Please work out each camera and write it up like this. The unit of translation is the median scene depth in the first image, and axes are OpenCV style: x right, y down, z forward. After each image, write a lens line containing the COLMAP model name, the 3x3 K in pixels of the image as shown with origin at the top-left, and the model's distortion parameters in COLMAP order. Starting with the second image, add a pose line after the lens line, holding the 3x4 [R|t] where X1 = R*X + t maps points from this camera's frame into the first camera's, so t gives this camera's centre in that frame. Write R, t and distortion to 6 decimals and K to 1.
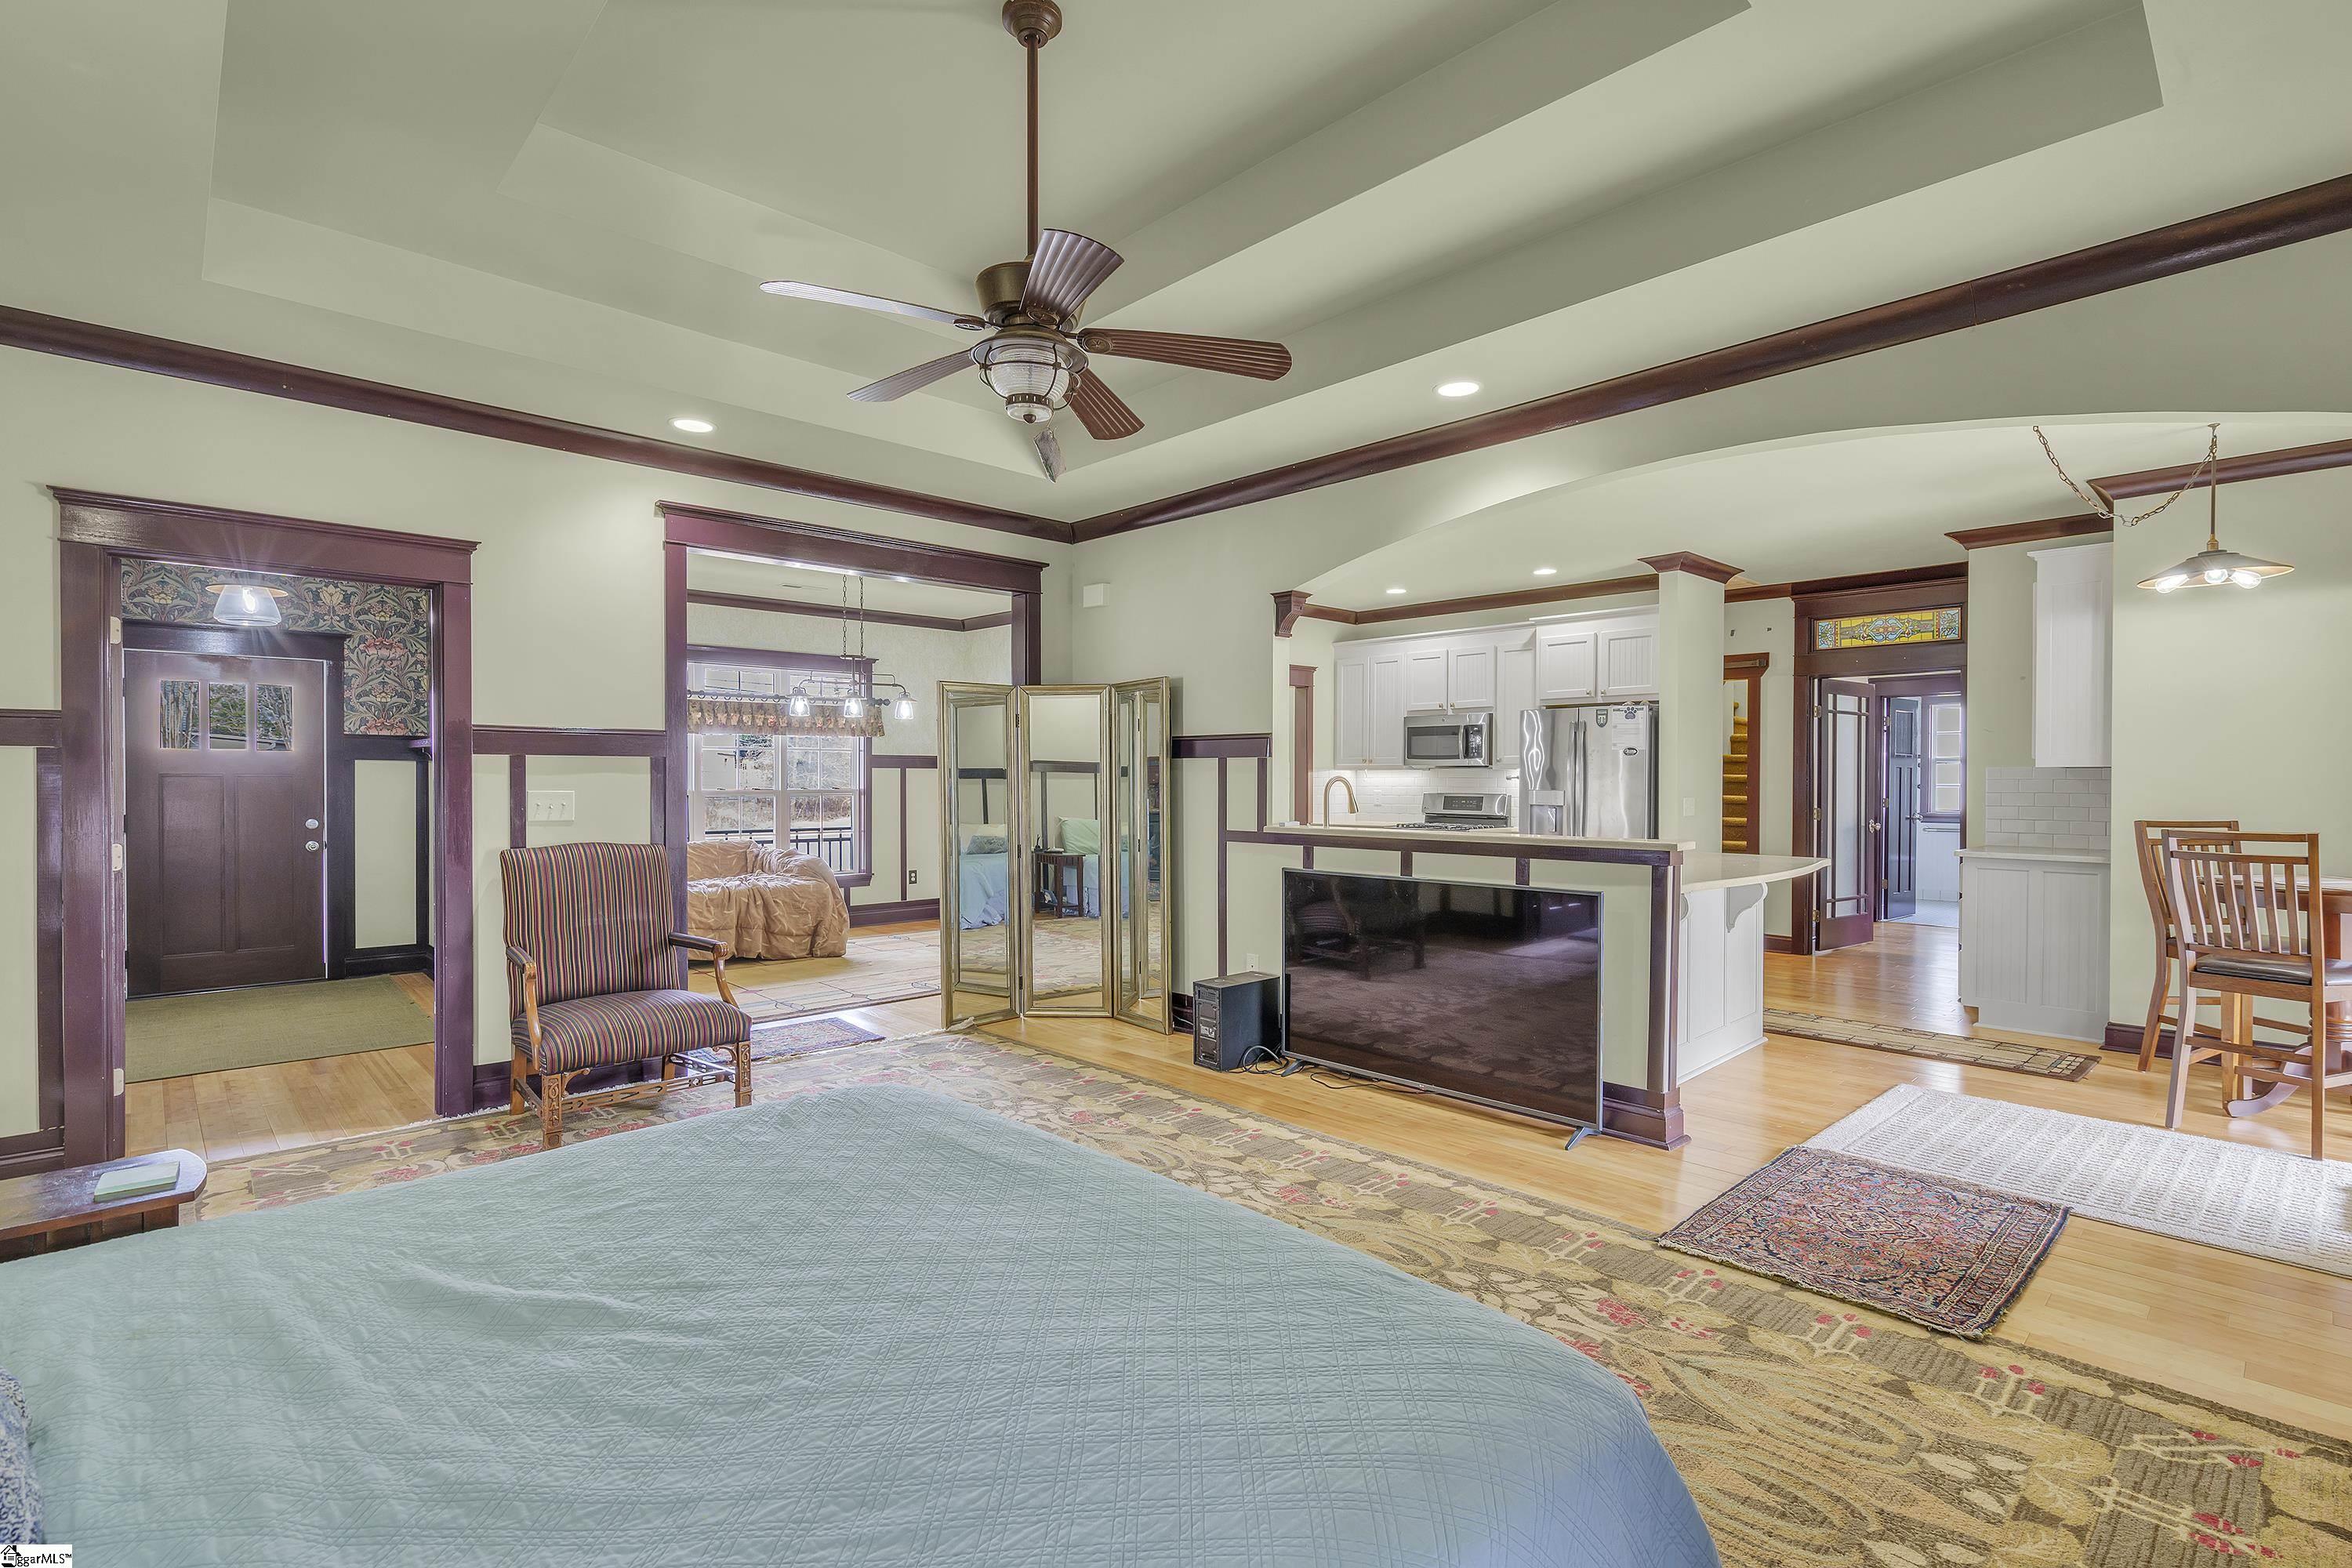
lens RADIAL K [[1078.1, 0, 1176.6], [0, 1078.1, 776.5], [0, 0, 1]] dist [-0.027689, 0.000315]
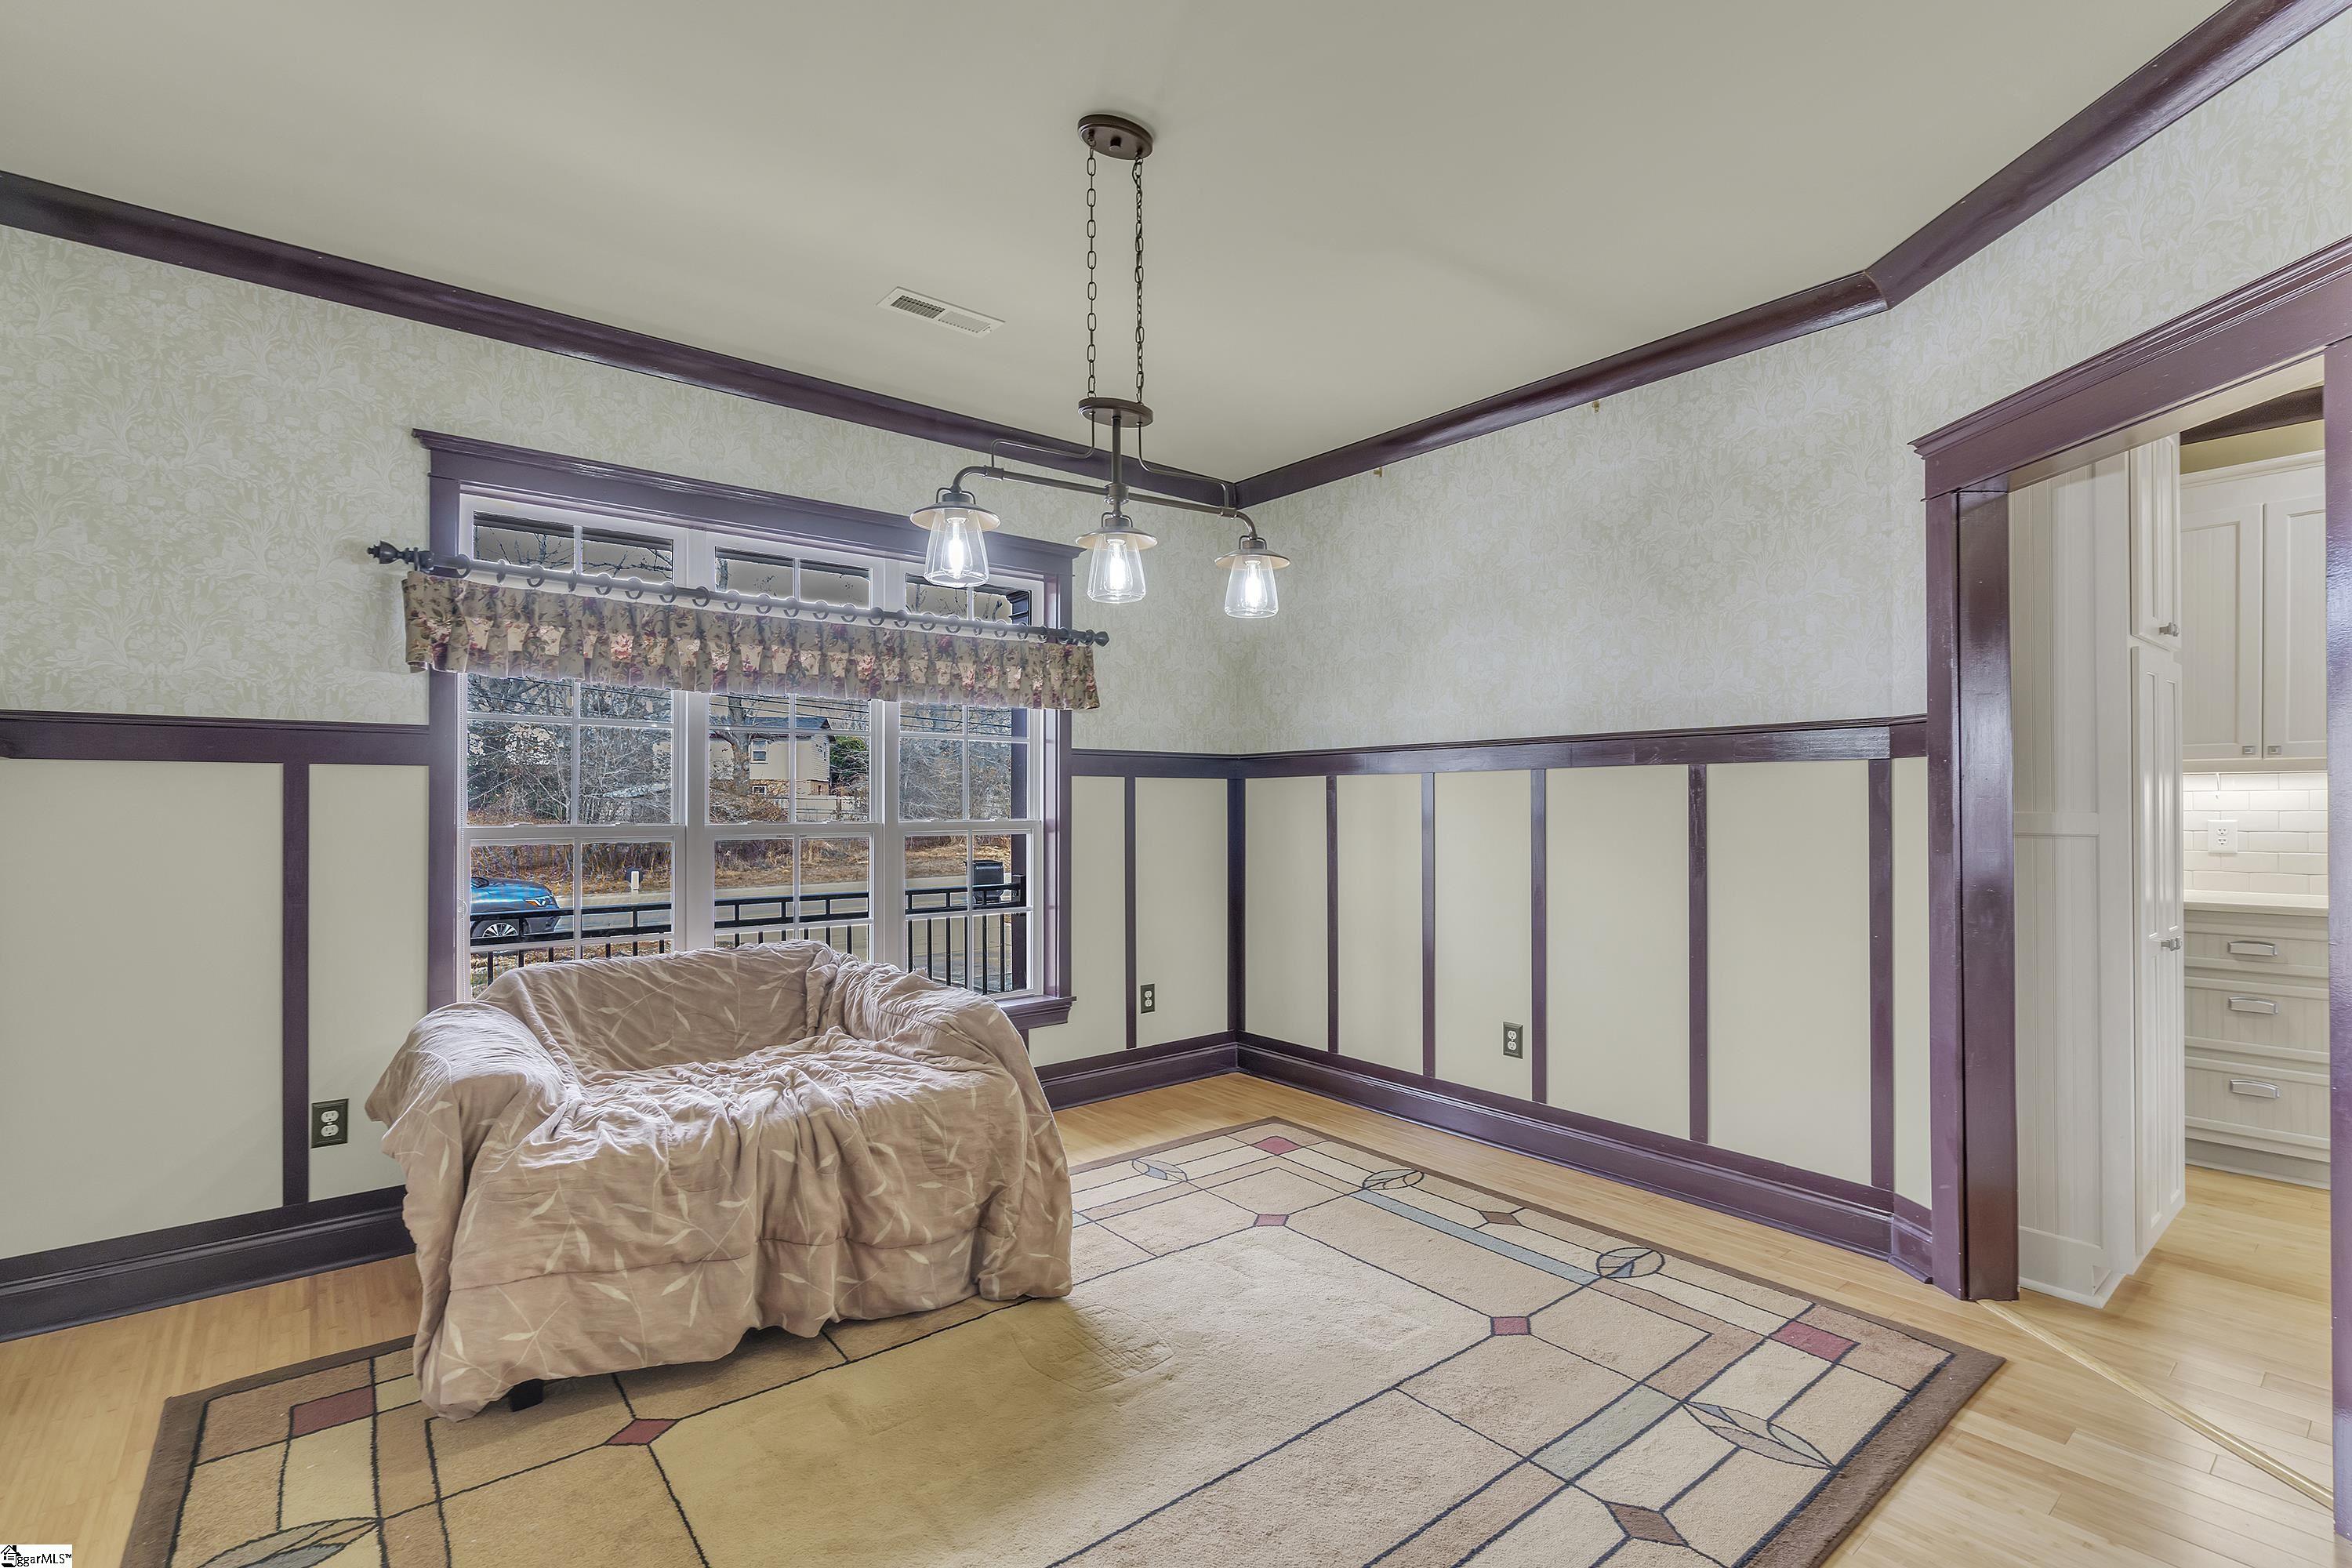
lens RADIAL K [[1069.6, 0, 1179.1], [0, 1069.6, 790.6], [0, 0, 1]] dist [-0.001883, 0.000035]
pose [[0.996982, -0.005928, -0.077412, -0.242993], [0.005037, 0.999919, -0.011705, 0.005353], [0.077475, 0.011280, 0.996930, 0.647037]]
